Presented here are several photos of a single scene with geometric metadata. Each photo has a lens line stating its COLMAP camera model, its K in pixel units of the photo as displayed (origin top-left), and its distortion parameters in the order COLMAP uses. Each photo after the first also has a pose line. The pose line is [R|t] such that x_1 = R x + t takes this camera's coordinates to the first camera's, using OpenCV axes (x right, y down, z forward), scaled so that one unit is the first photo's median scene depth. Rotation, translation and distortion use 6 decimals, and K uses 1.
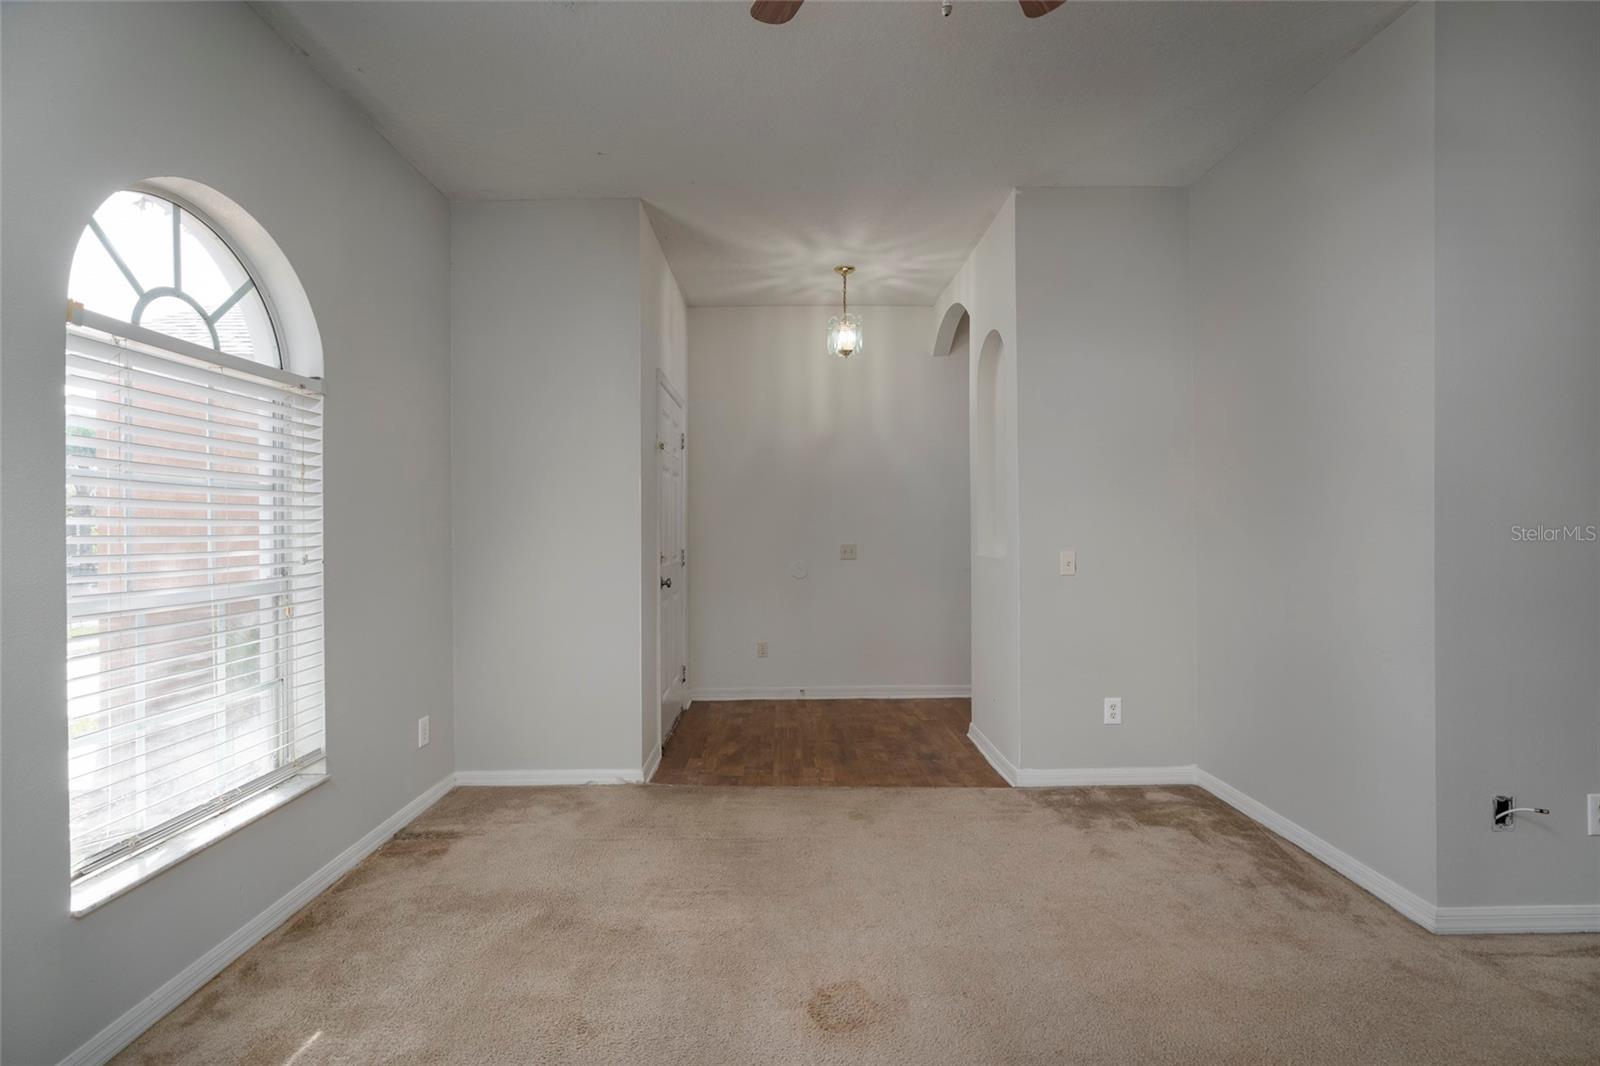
lens RADIAL K [[698.5, 0, 799.2], [0, 698.5, 534.3], [0, 0, 1]] dist [-0.004840, 0.000150]
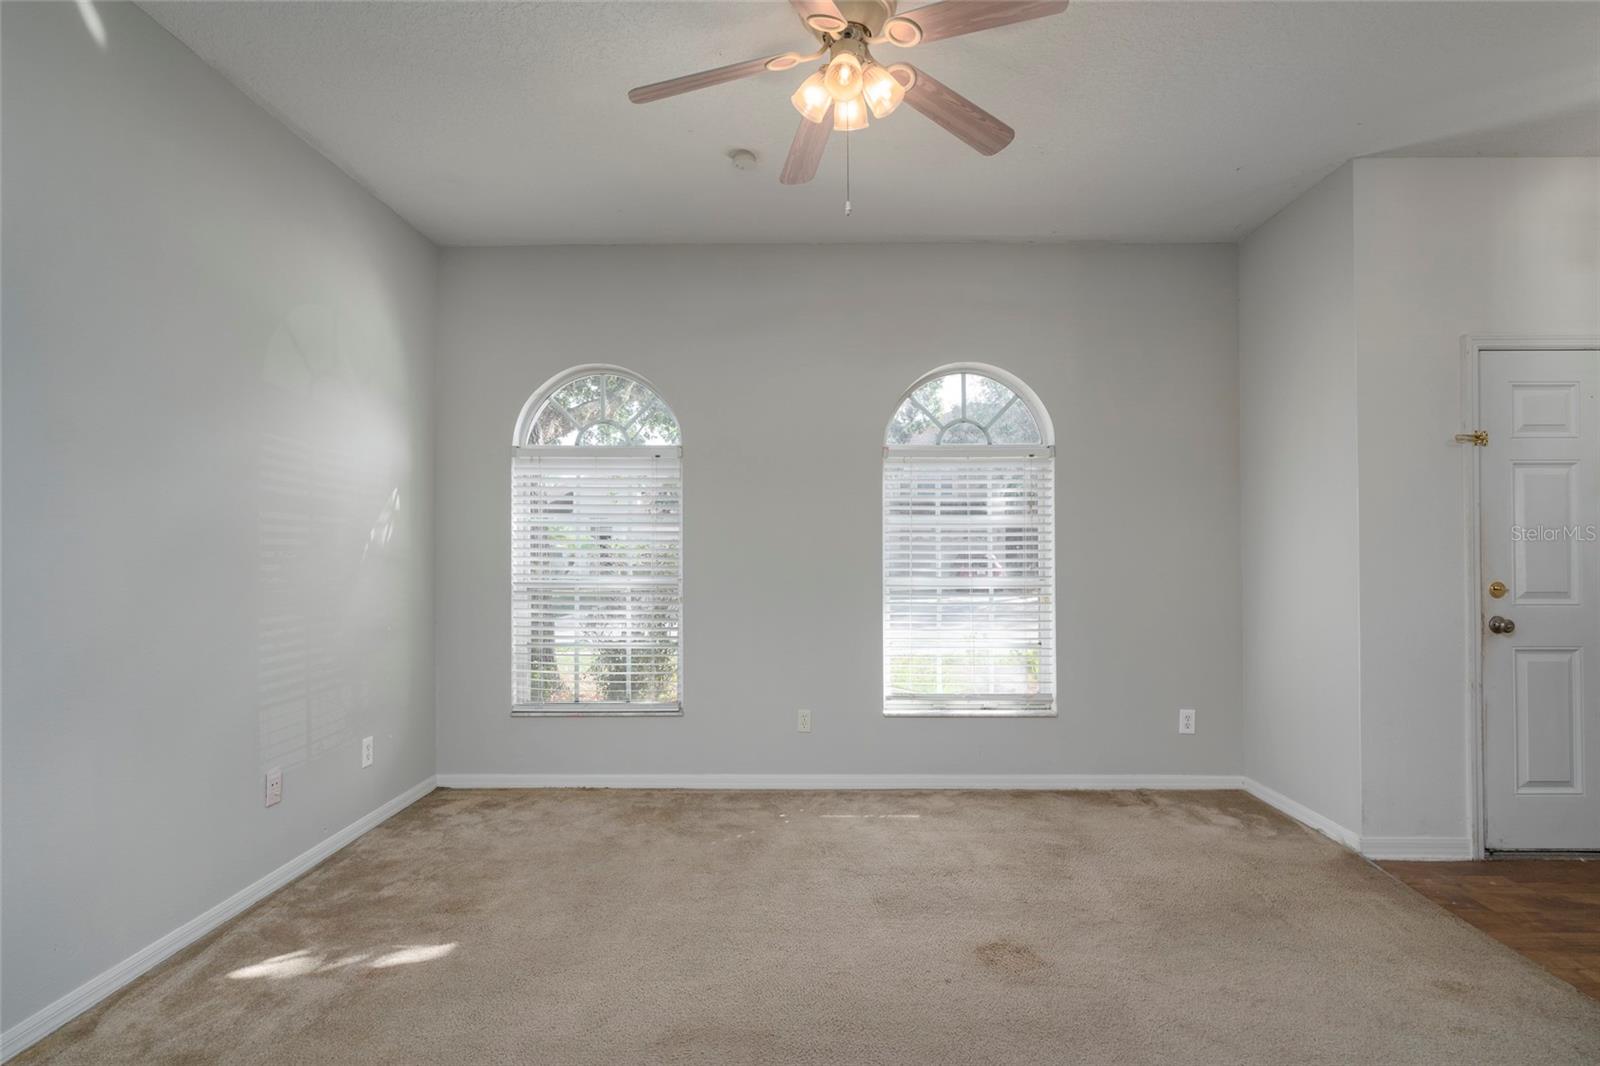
lens RADIAL K [[838.5, 0, 799.2], [0, 838.5, 532.4], [0, 0, 1]] dist [-0.002224, -0.001258]
pose [[-0.029149, -0.004577, -0.999565, 0.980878], [-0.002876, 0.999986, -0.004495, -0.024667], [0.999571, 0.002744, -0.029162, 0.445150]]
